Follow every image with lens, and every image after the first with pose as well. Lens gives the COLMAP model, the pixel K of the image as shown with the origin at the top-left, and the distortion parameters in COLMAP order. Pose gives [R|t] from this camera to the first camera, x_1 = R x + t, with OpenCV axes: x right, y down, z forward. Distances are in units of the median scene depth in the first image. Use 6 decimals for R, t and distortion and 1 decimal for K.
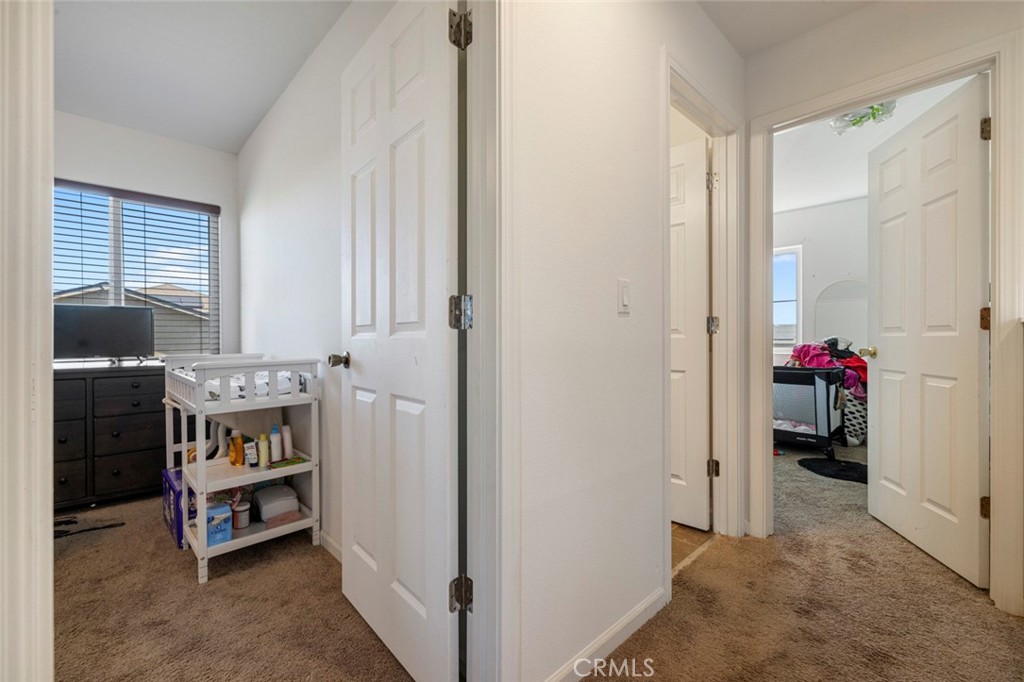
lens RADIAL K [[429.3, 0, 512.5], [0, 429.3, 339.7], [0, 0, 1]] dist [-0.002535, 0.001068]
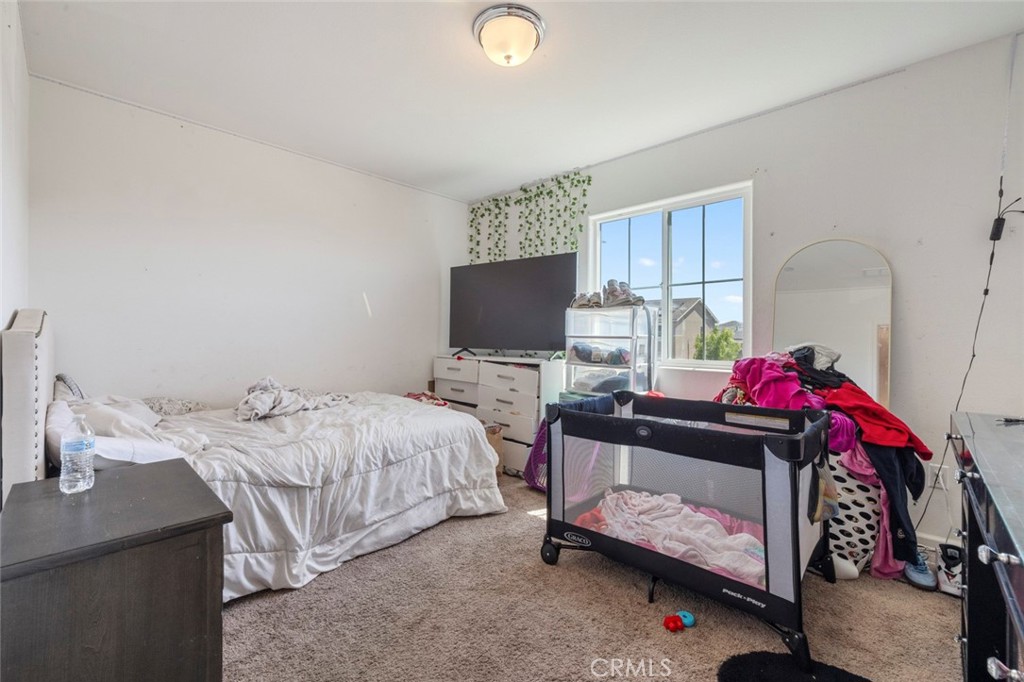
lens RADIAL K [[429.3, 0, 506.9], [0, 429.3, 336.6], [0, 0, 1]] dist [-0.002535, 0.001068]
pose [[0.999282, 0.003012, 0.037780, 0.365628], [-0.003028, 0.999995, 0.000367, -0.016204], [-0.037779, -0.000481, 0.999286, 0.493600]]
